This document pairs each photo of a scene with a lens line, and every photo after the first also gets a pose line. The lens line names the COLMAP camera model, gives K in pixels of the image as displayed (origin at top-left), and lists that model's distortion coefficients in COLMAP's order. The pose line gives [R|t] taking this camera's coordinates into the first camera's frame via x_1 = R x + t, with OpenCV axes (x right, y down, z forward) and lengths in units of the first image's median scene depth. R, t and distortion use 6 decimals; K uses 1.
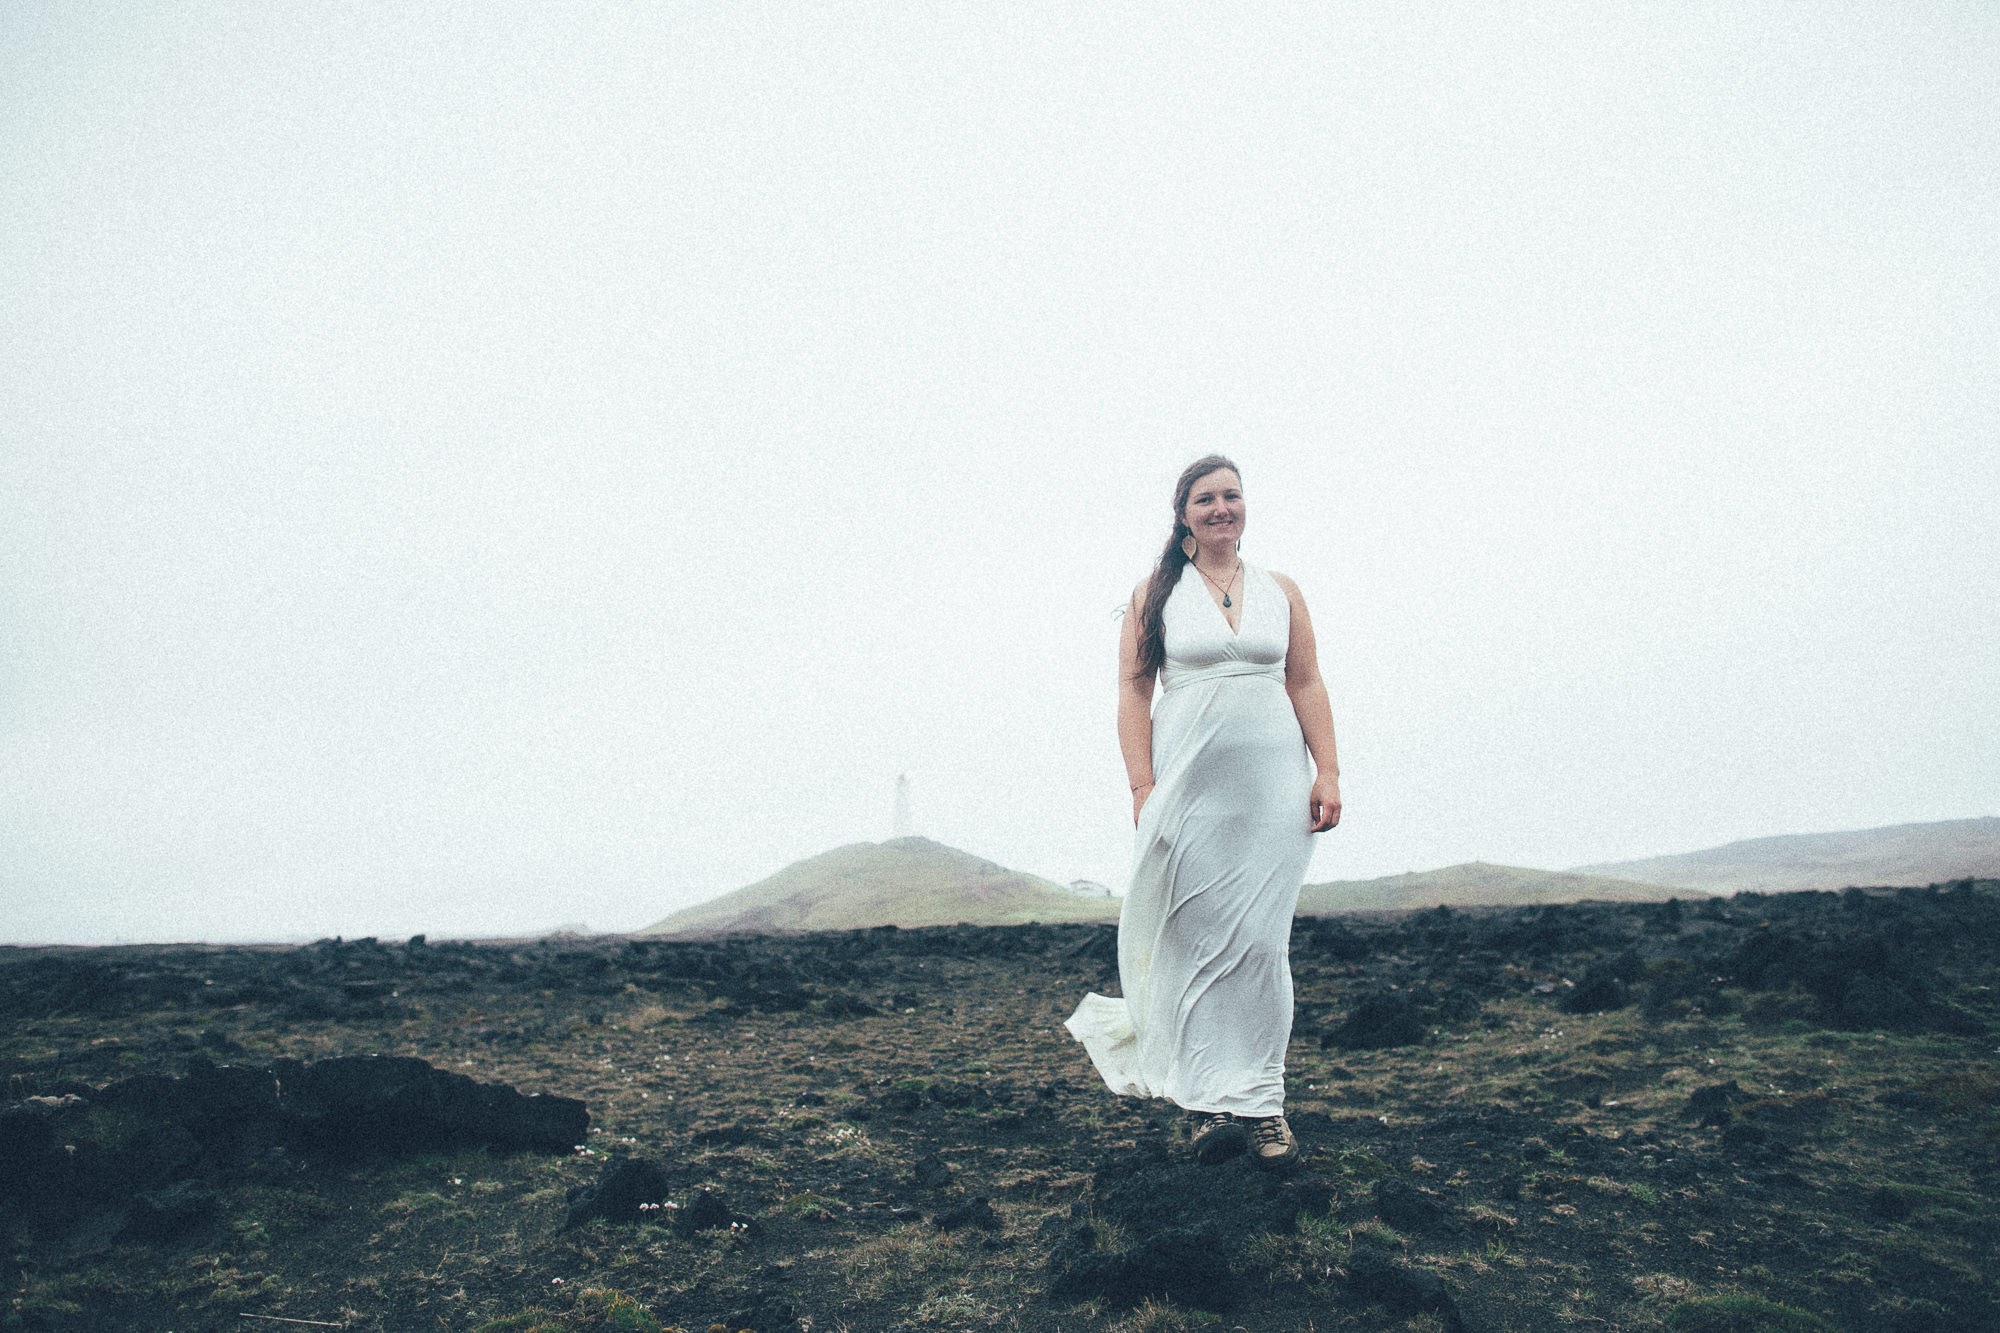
lens RADIAL K [[1384.8, 0, 1000.7], [0, 1384.8, 617.9], [0, 0, 1]] dist [-0.054183, 0.053557]
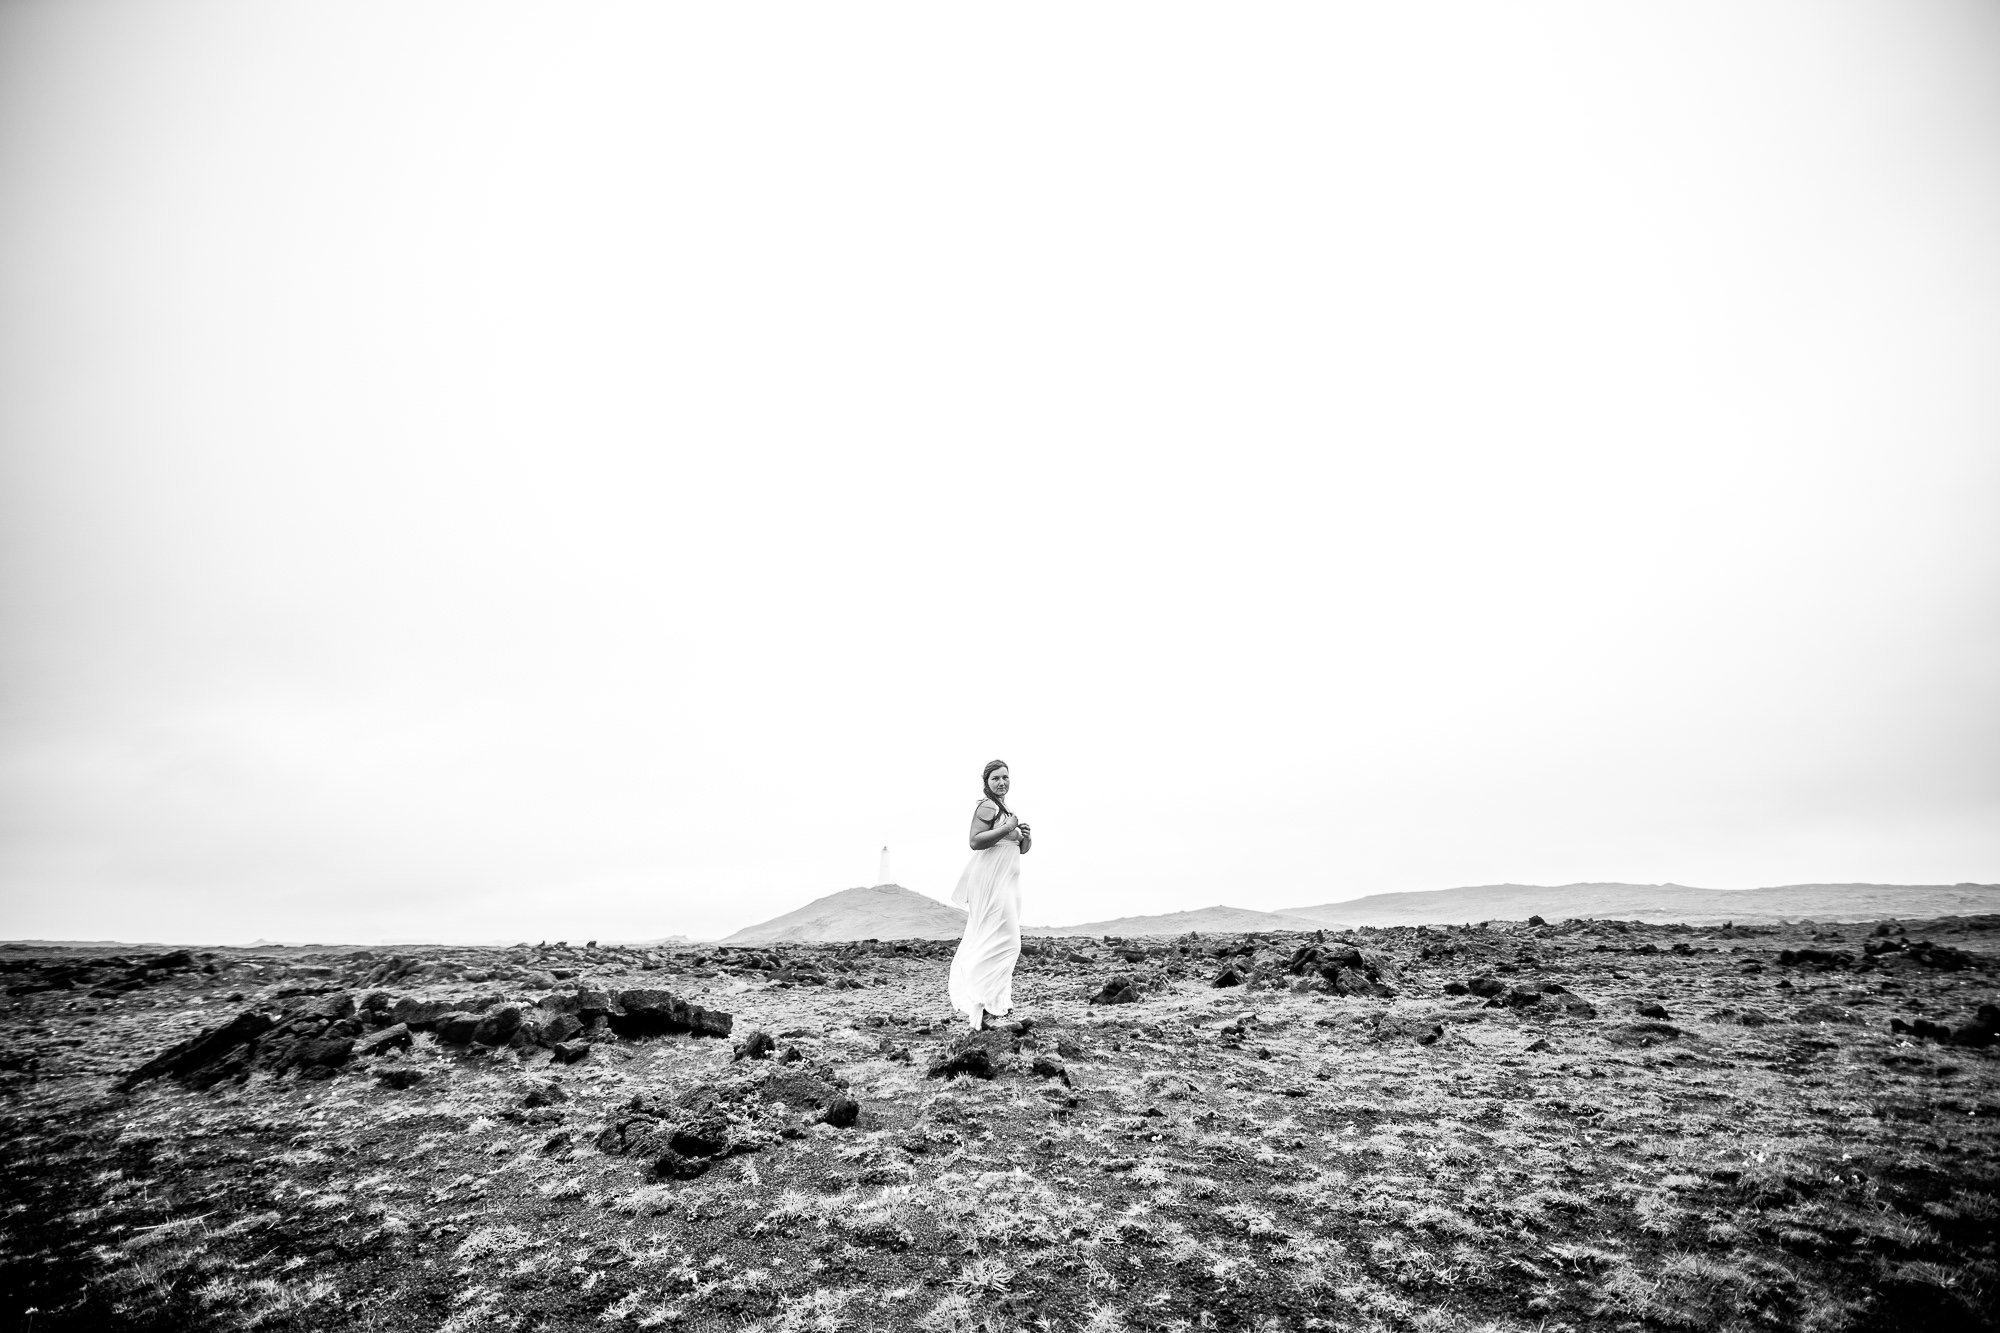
lens RADIAL K [[798.6, 0, 1004.8], [0, 798.6, 640.1], [0, 0, 1]] dist [-0.017231, 0.003957]
pose [[0.997137, 0.038094, 0.065317, 0.016866], [-0.028453, 0.989364, -0.142650, -0.042491], [-0.070057, 0.140383, 0.987616, -0.209610]]
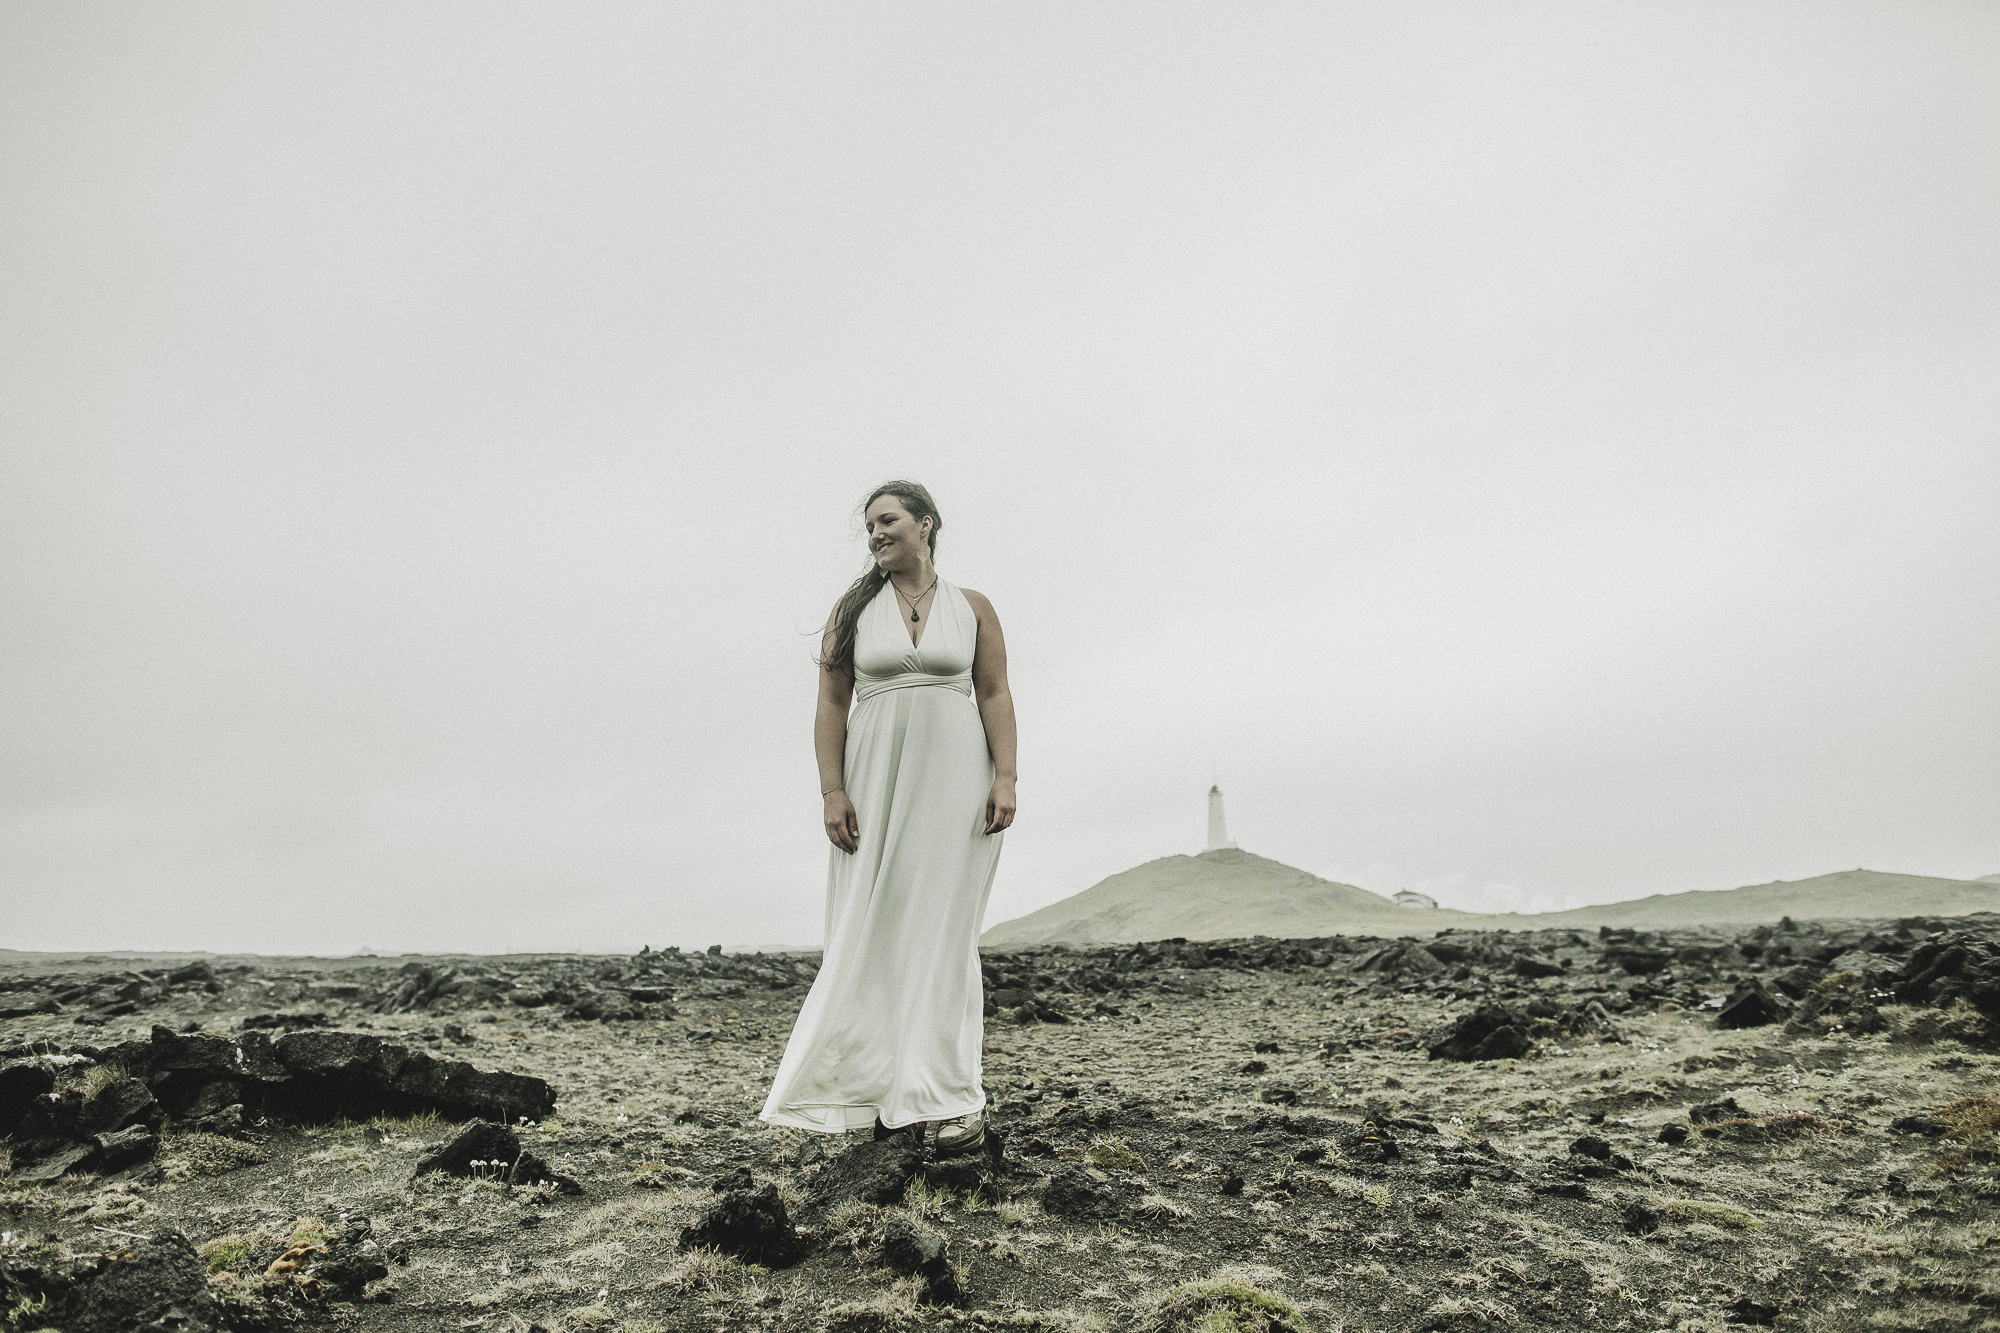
lens RADIAL K [[1400.3, 0, 1000.0], [0, 1400.3, 666.5], [0, 0, 1]] dist [-0.061838, 0.059795]
pose [[0.973468, -0.038834, -0.225505, 0.176895], [0.044781, 0.998769, 0.021317, 0.002480], [0.224400, -0.030850, 0.974009, -0.009037]]
